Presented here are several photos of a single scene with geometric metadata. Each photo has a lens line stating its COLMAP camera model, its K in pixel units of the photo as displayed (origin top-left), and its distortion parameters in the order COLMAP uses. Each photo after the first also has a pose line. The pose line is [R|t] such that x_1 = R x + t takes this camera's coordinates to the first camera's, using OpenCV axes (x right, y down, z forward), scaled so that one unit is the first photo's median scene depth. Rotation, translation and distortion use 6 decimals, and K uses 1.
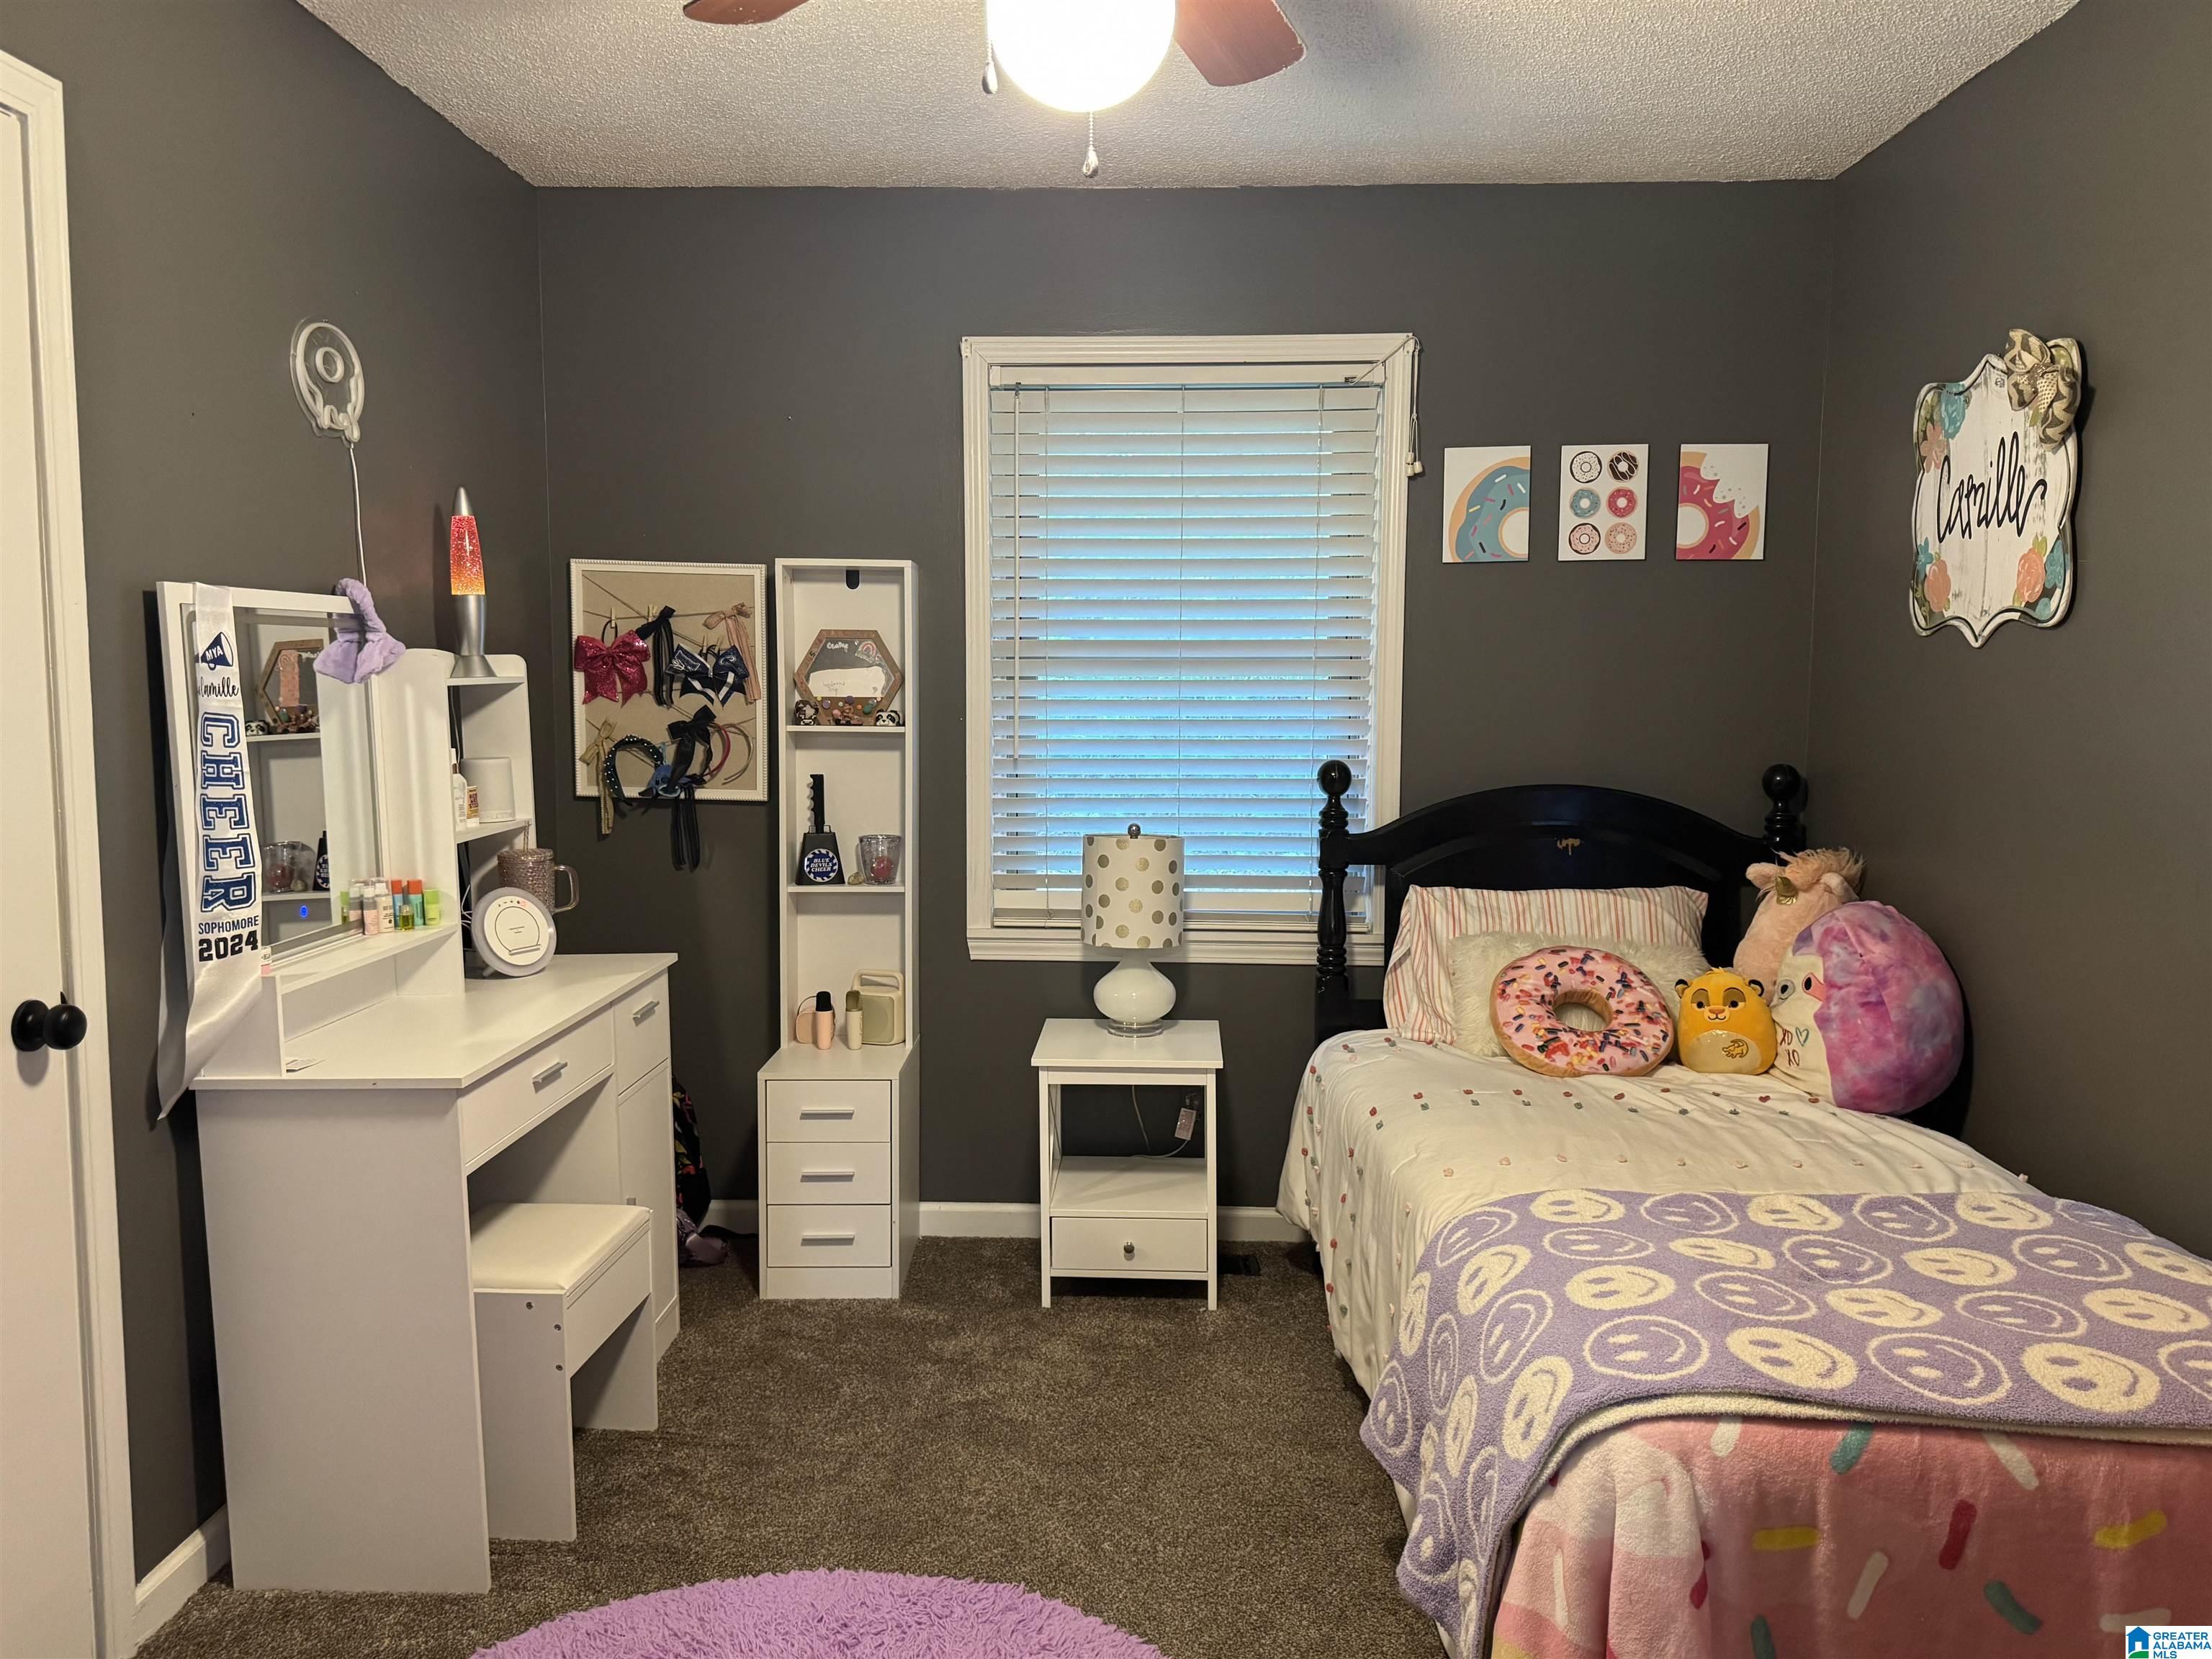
lens RADIAL K [[1710.5, 0, 1102.9], [0, 1710.5, 864.7], [0, 0, 1]] dist [0.186823, -0.331775]
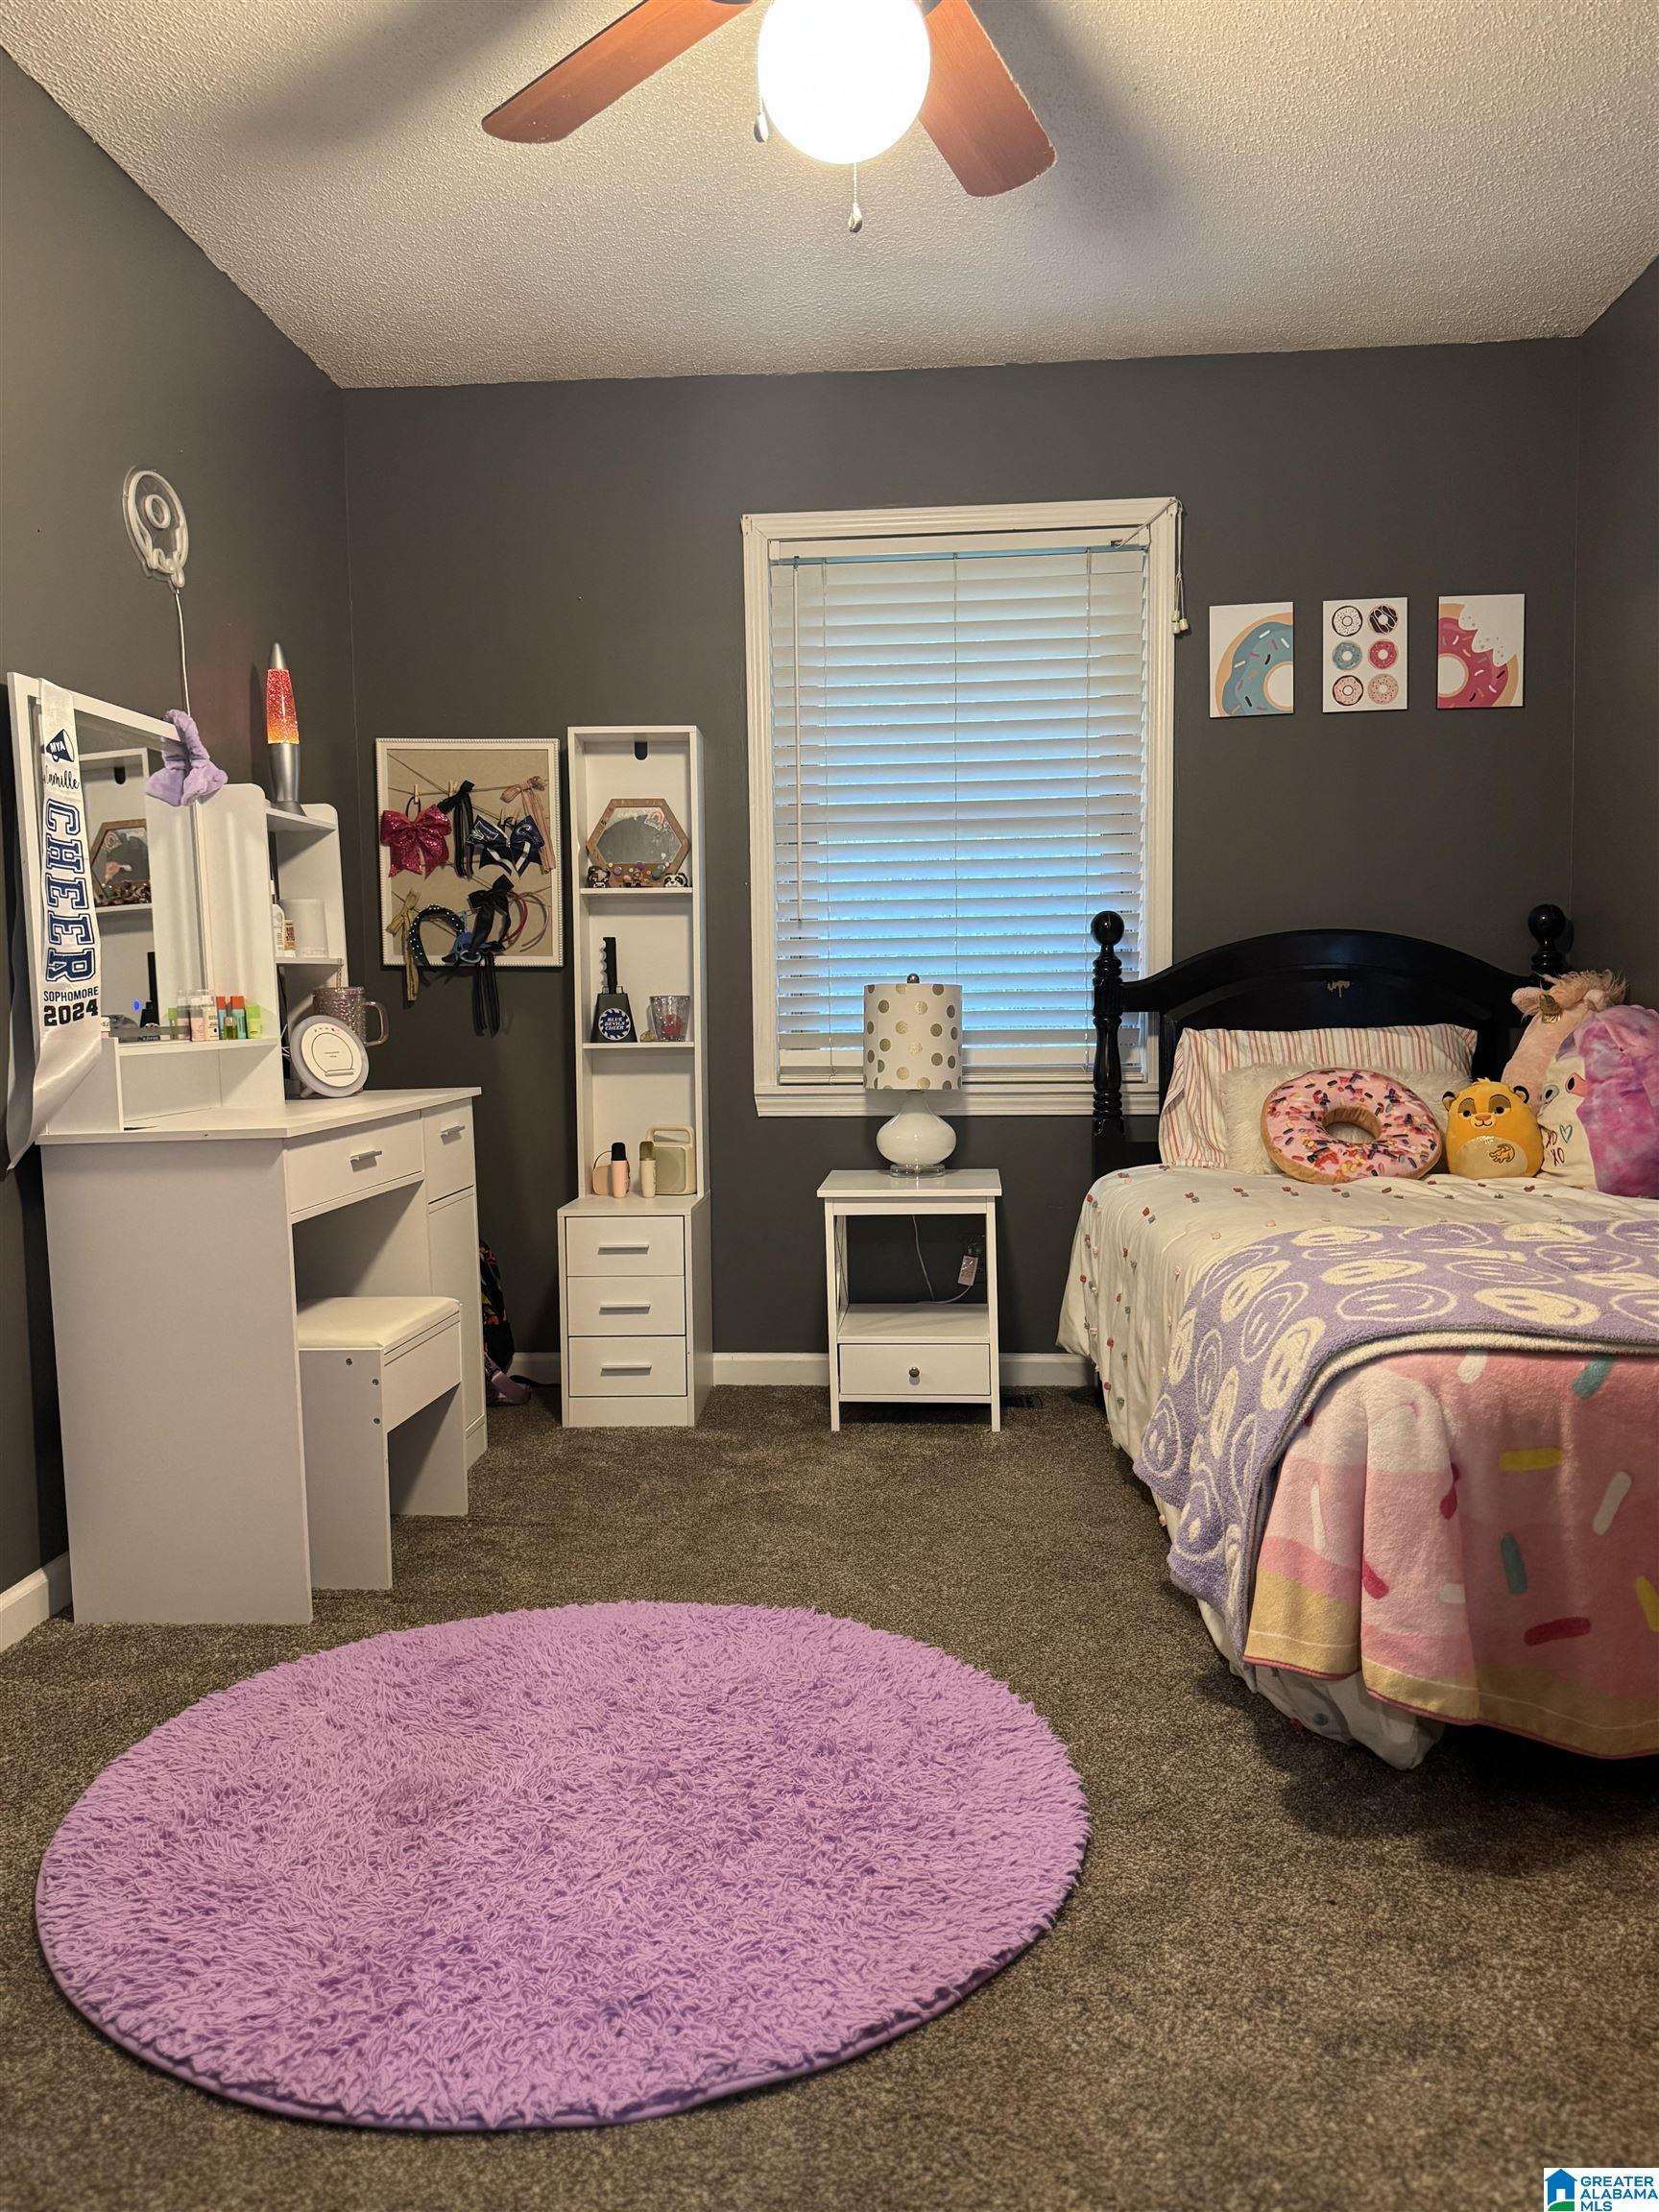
lens RADIAL K [[1692.7, 0, 824.7], [0, 1692.7, 1111.2], [0, 0, 1]] dist [0.190651, -0.394750]
pose [[0.999110, -0.015635, -0.039171, 0.004139], [0.014532, 0.999494, -0.028287, 0.095945], [0.039593, 0.027693, 0.998832, -0.029451]]
